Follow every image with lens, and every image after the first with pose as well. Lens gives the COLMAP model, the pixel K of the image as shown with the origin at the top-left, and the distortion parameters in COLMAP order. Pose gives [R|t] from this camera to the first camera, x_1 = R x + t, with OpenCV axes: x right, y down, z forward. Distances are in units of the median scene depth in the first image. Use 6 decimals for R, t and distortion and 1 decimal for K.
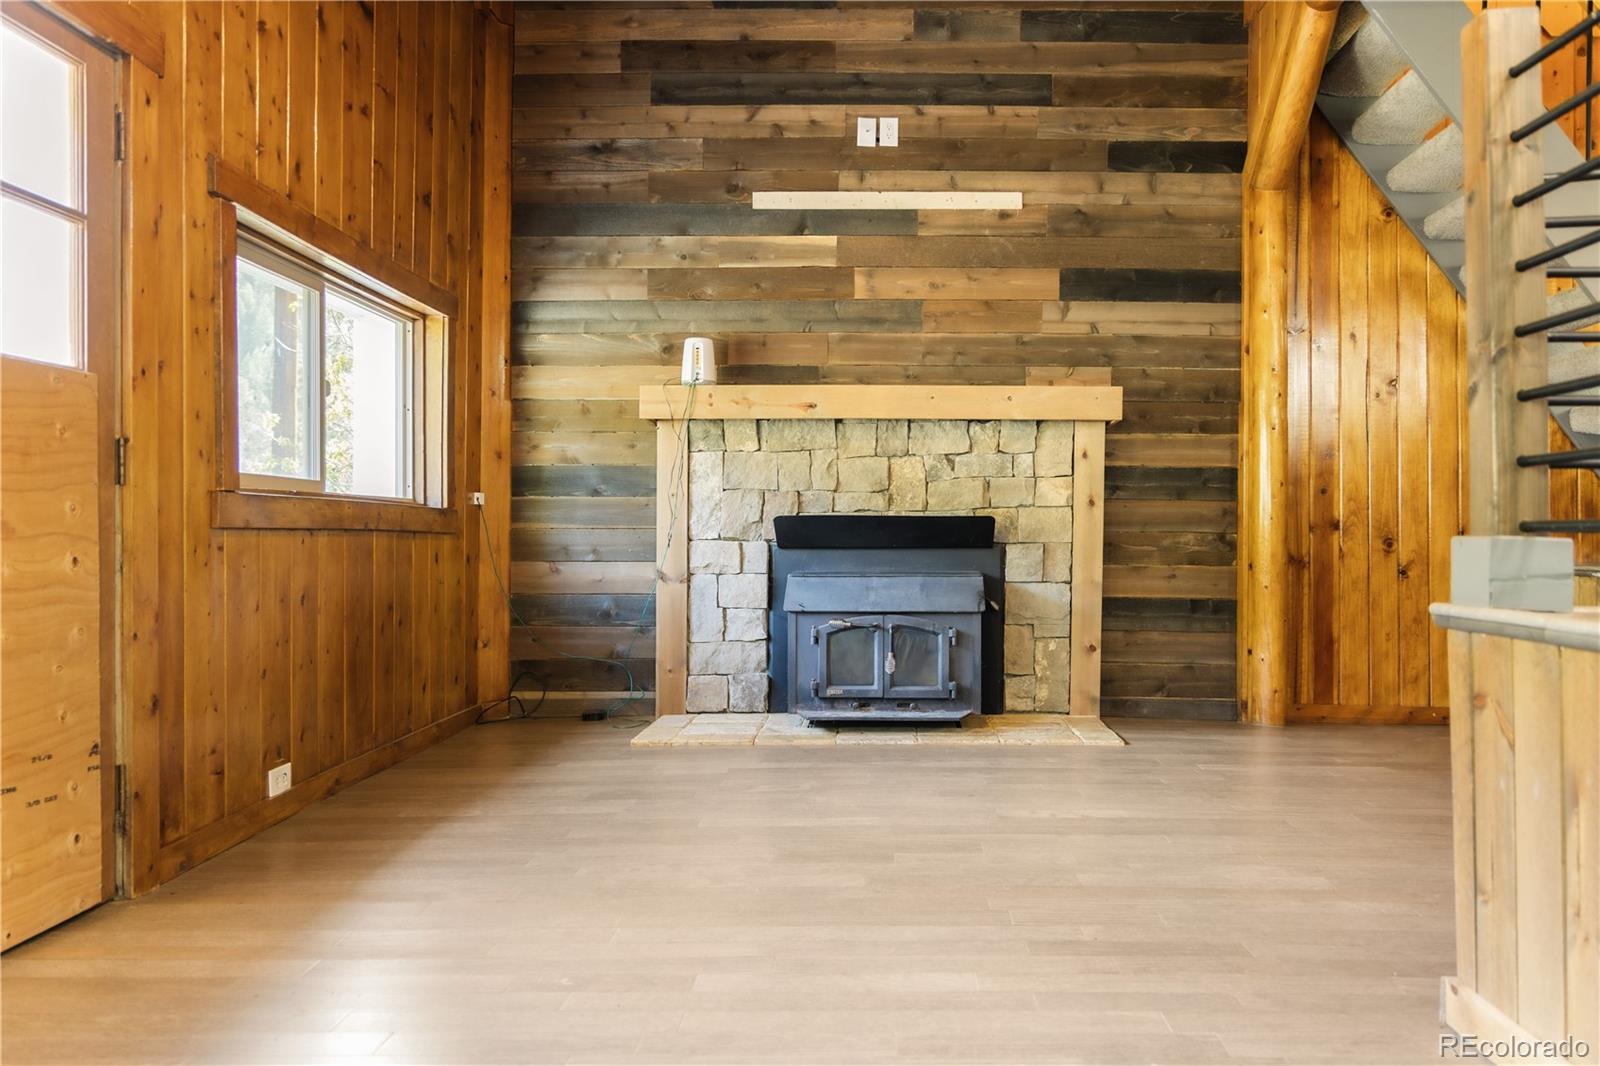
lens RADIAL K [[1258.1, 0, 811.1], [0, 1258.1, 534.4], [0, 0, 1]] dist [-0.019612, 0.006467]
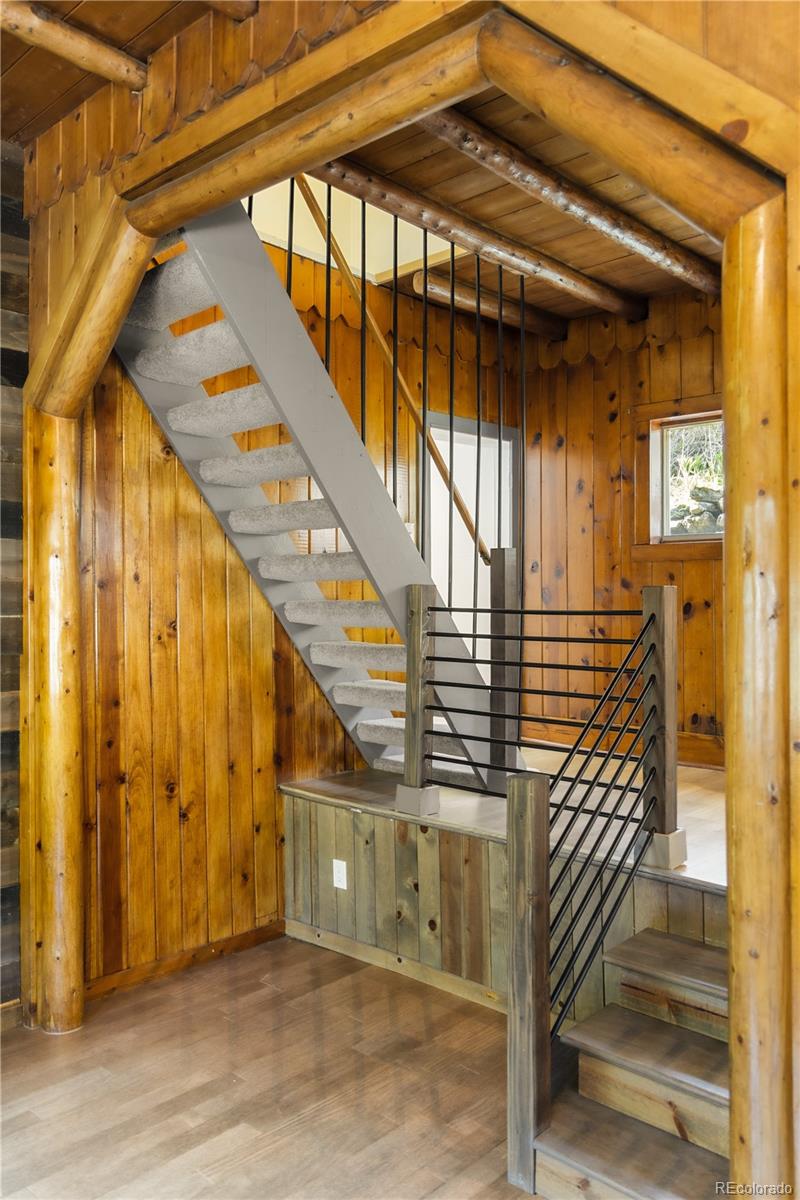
lens RADIAL K [[917.3, 0, 404.3], [0, 917.3, 589.6], [0, 0, 1]] dist [-0.008400, 0.004251]
pose [[0.660644, -0.008363, 0.750653, 0.043075], [0.006062, 0.999965, 0.005805, -0.152129], [-0.750675, 0.000715, 0.660671, 0.387204]]
